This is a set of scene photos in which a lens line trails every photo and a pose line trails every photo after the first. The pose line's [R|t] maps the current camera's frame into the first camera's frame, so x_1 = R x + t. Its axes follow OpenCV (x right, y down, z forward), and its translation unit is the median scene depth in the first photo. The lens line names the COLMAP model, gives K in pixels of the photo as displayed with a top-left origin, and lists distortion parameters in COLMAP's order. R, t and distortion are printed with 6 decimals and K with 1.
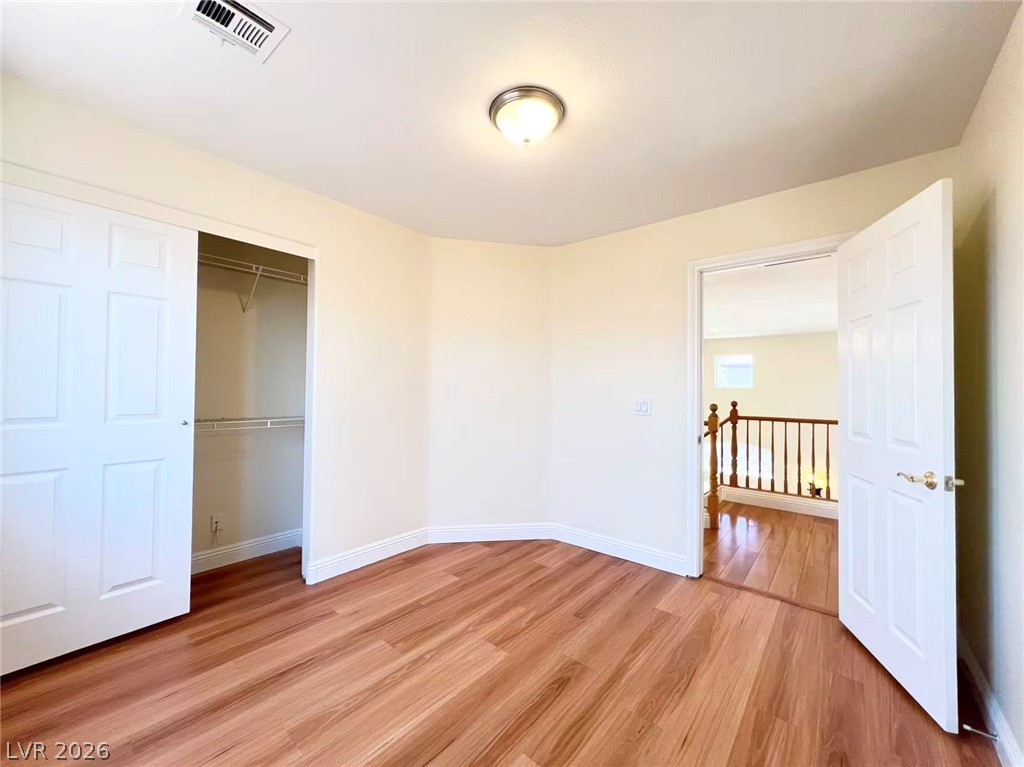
lens RADIAL K [[410.6, 0, 512.5], [0, 410.6, 373.9], [0, 0, 1]] dist [0.003950, 0.000050]
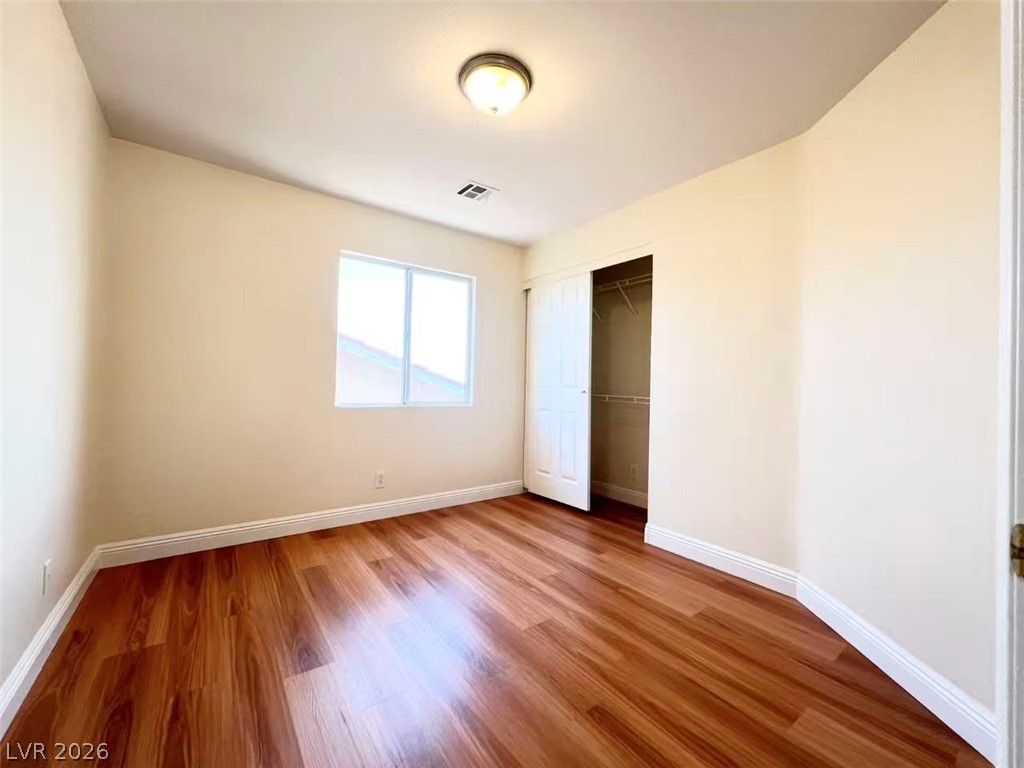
lens RADIAL K [[410.6, 0, 512.3], [0, 410.6, 395.9], [0, 0, 1]] dist [0.003950, 0.000050]
pose [[-0.241414, 0.002027, -0.970420, 0.754358], [0.012341, 0.999923, -0.000981, 0.111245], [0.970344, -0.012213, -0.241421, 0.989669]]
